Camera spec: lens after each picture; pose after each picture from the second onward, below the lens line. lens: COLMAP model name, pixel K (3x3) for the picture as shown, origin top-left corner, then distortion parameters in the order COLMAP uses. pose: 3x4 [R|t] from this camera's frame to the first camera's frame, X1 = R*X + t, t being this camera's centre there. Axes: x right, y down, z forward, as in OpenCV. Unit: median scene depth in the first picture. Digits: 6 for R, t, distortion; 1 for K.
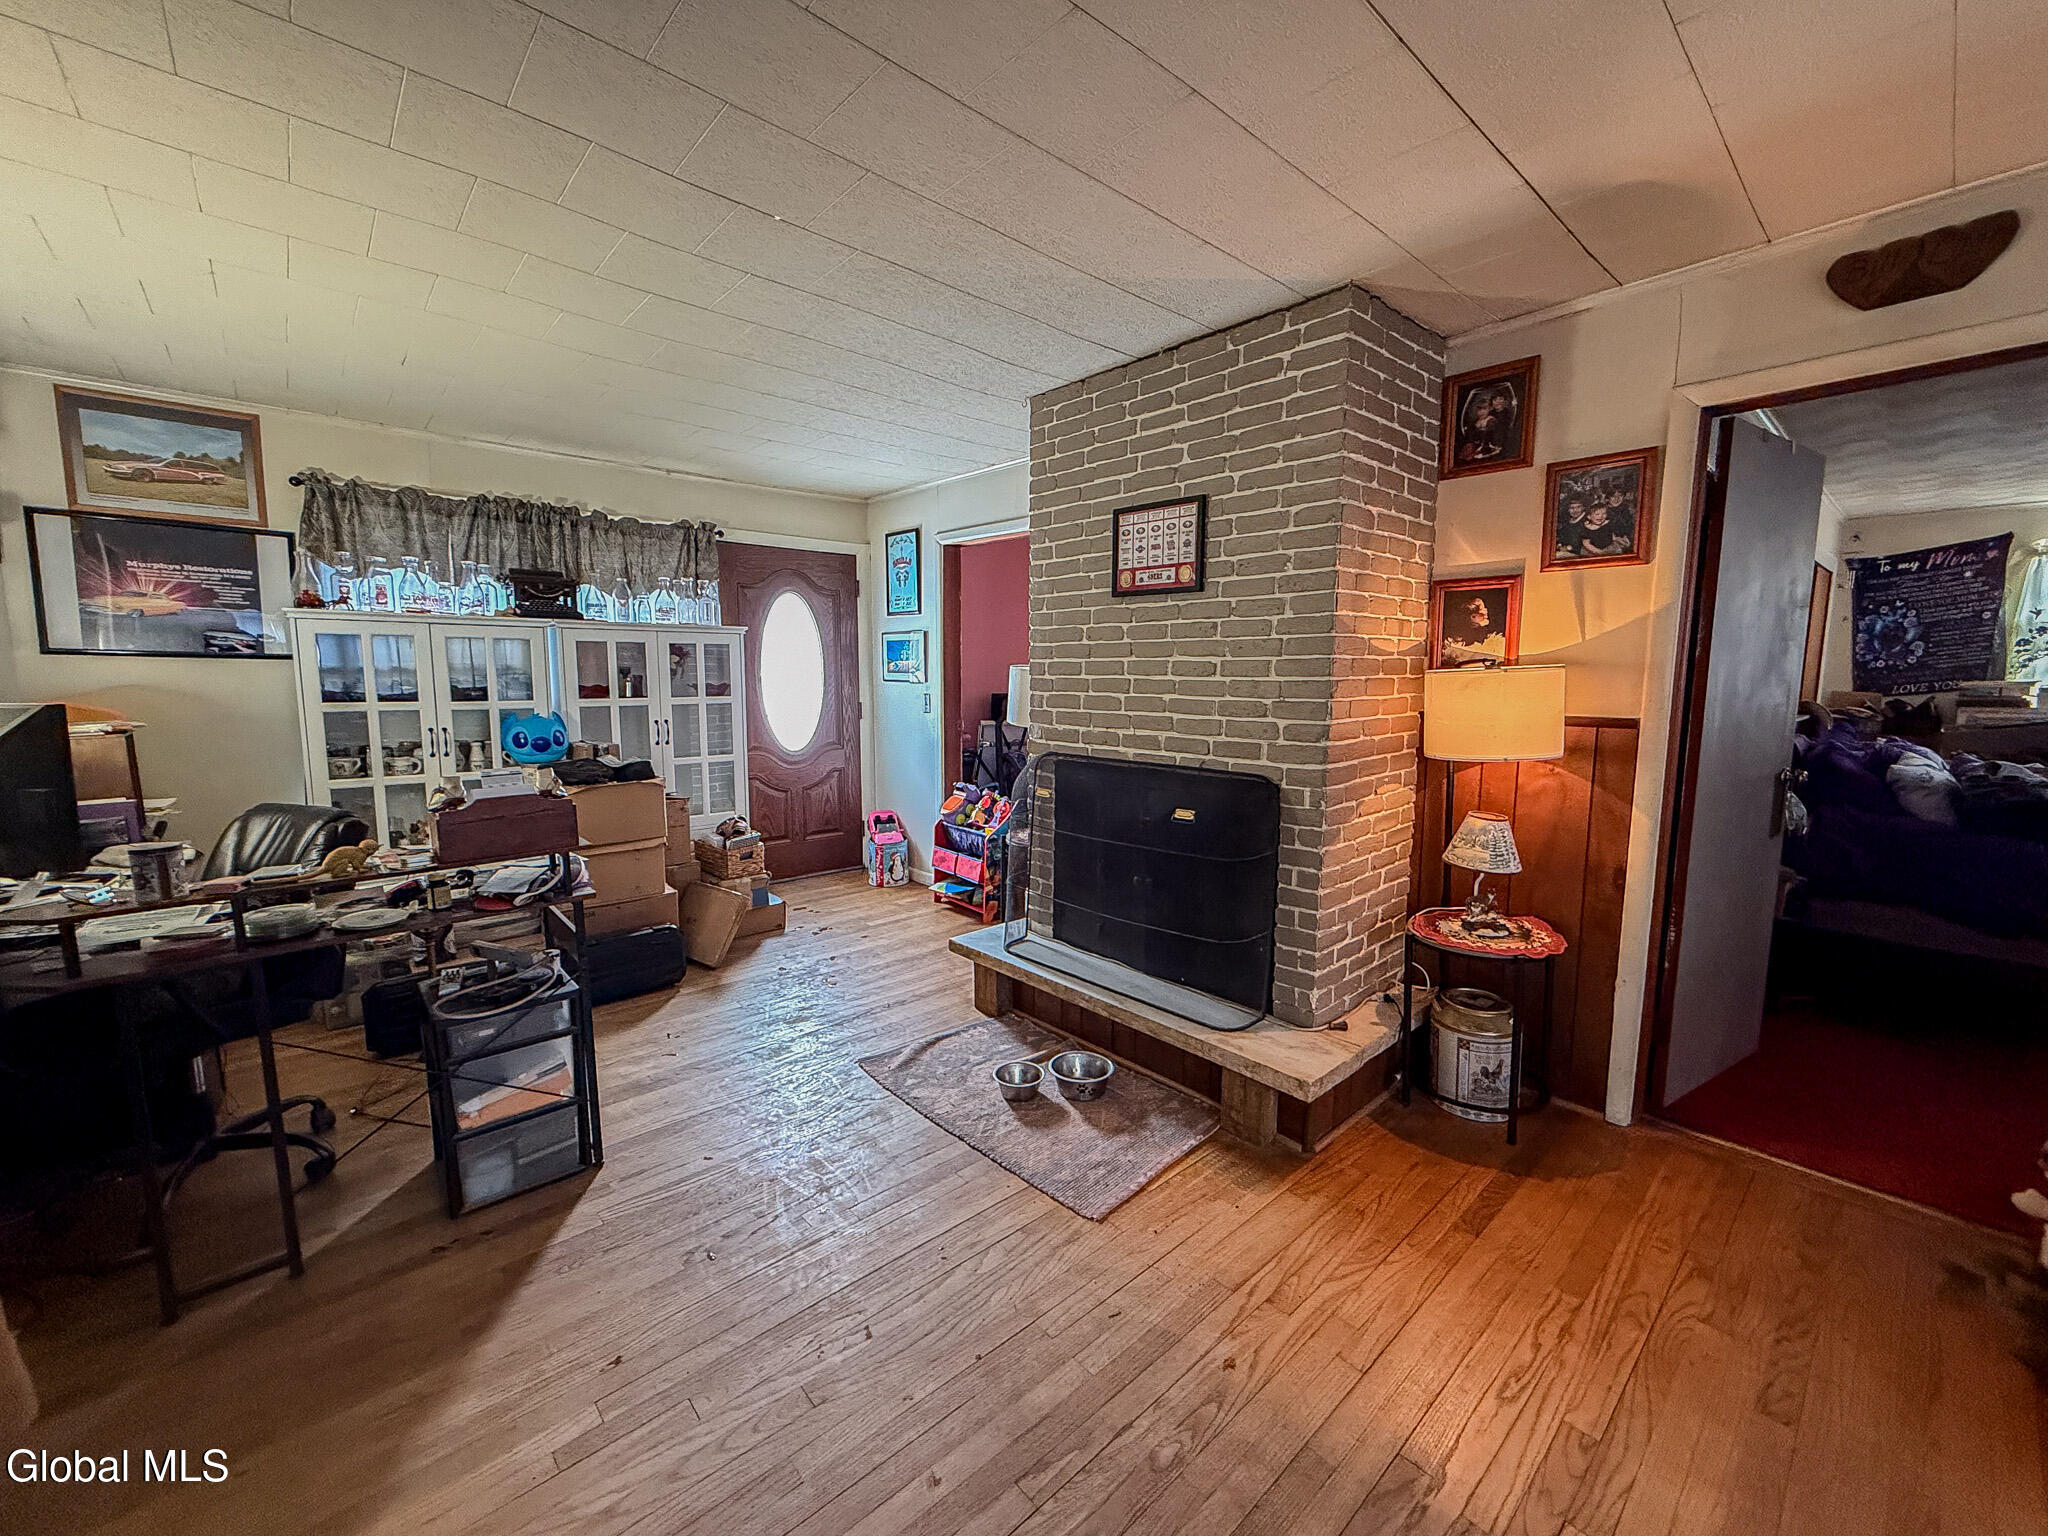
lens RADIAL K [[826.8, 0, 1023.6], [0, 826.8, 771.5], [0, 0, 1]] dist [0.002213, 0.000324]
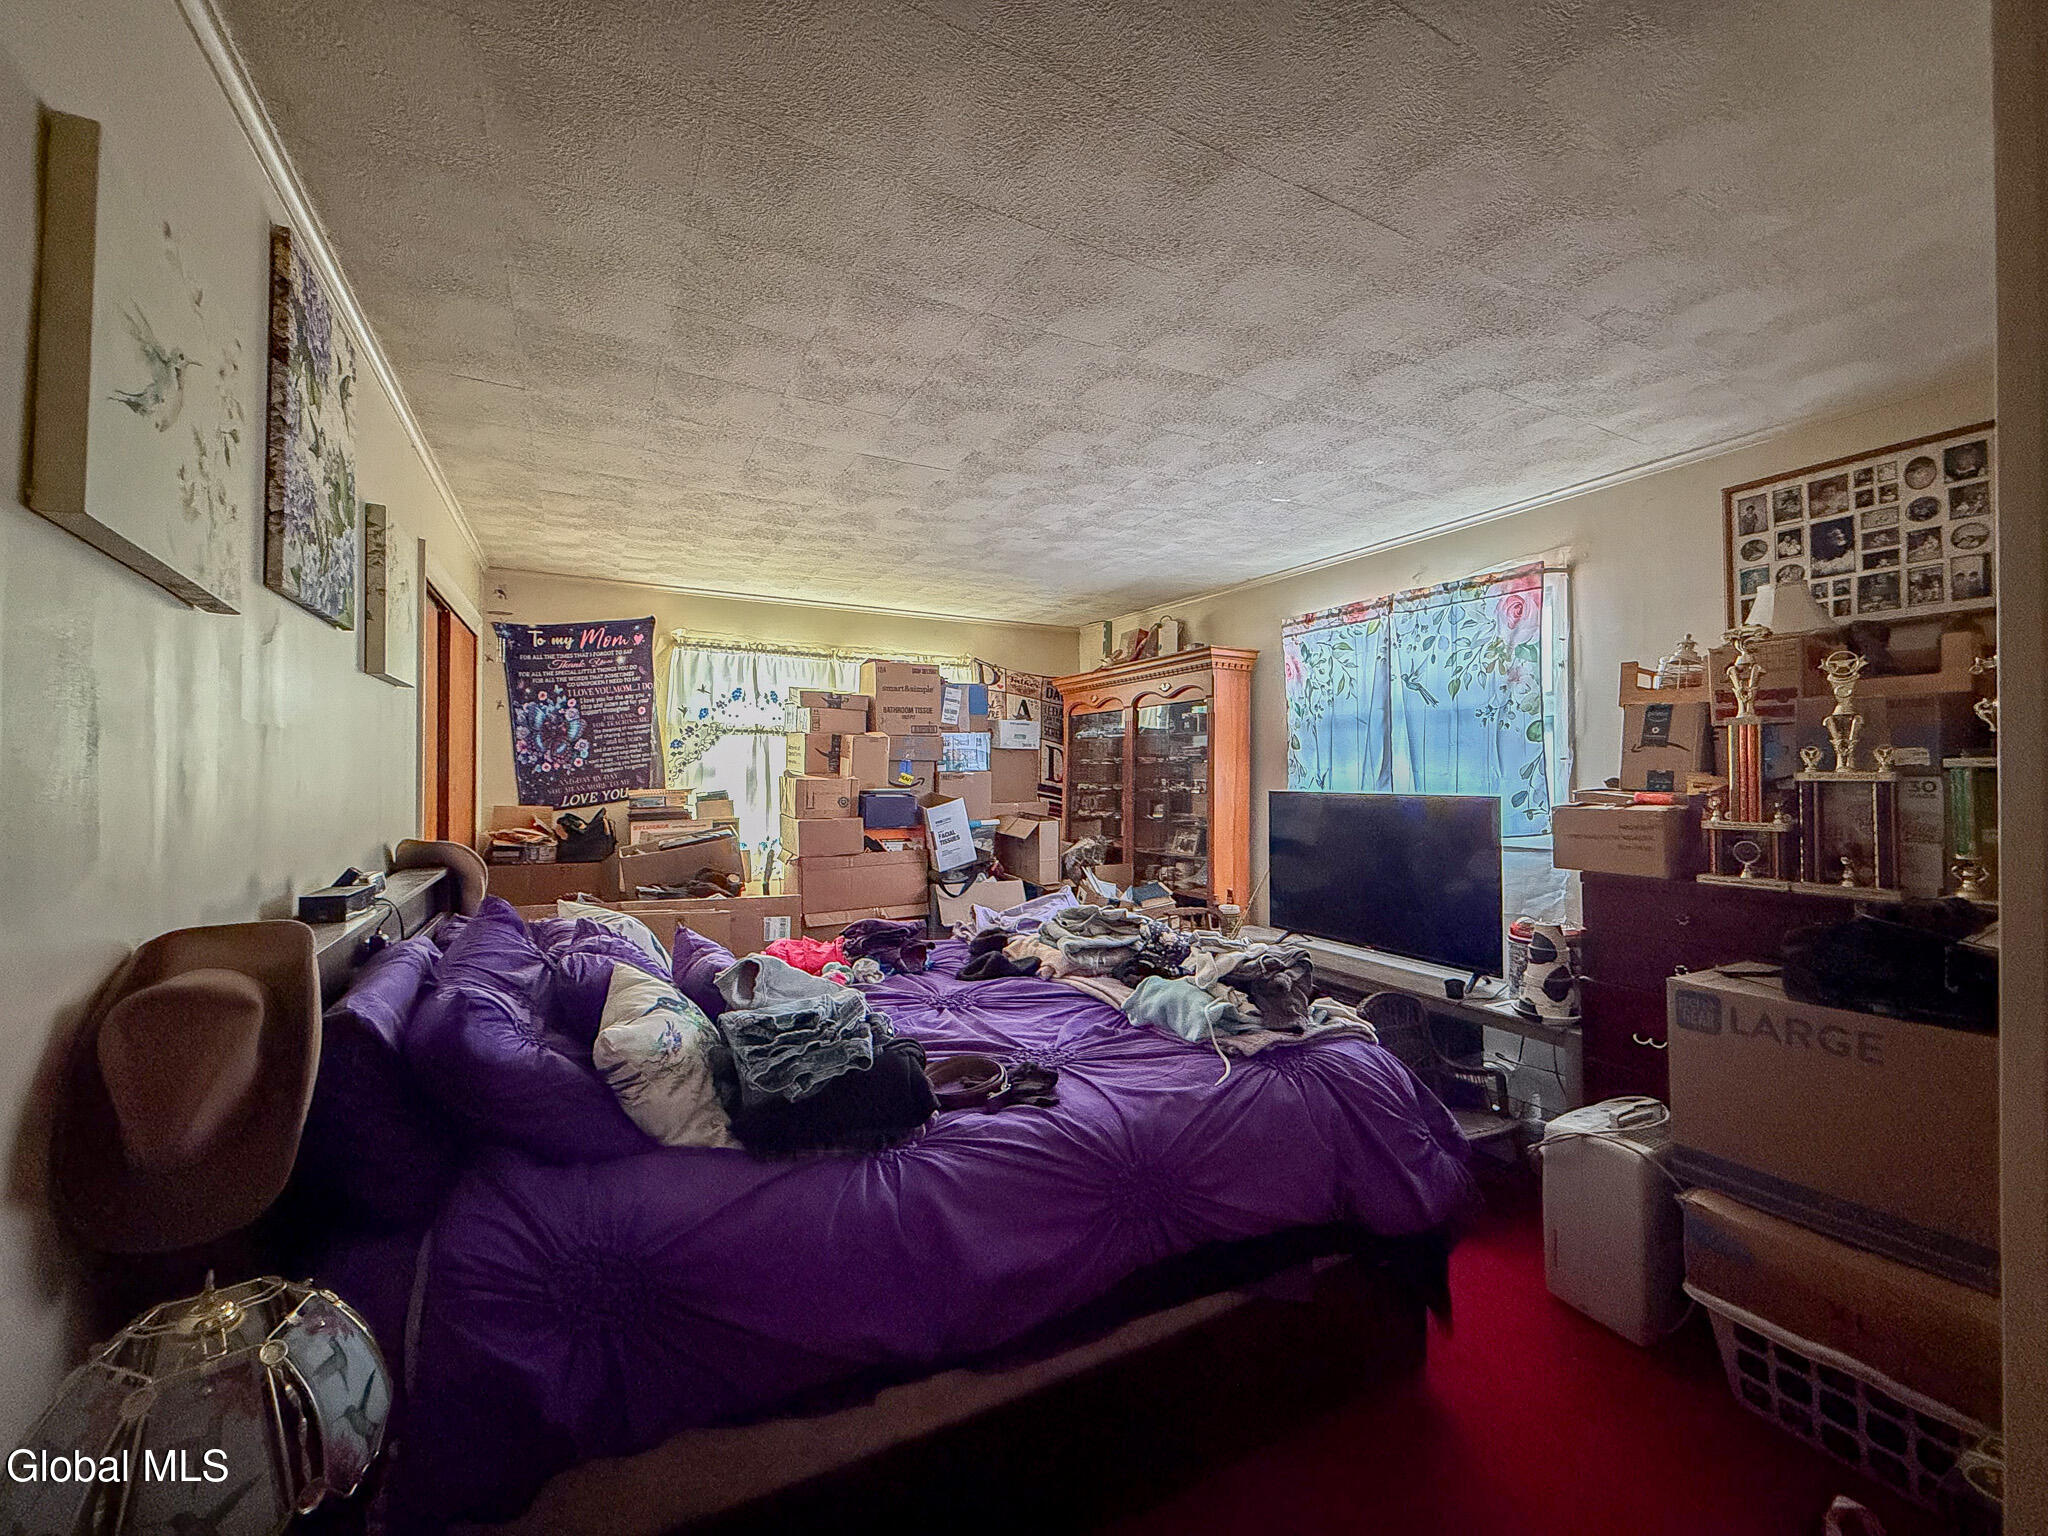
lens RADIAL K [[826.8, 0, 1026.0], [0, 826.8, 772.5], [0, 0, 1]] dist [0.002213, 0.000324]
pose [[0.245897, 0.007561, 0.969267, 0.436332], [0.122823, 0.991666, -0.038895, -0.045342], [-0.961483, 0.128612, 0.242919, 0.422040]]
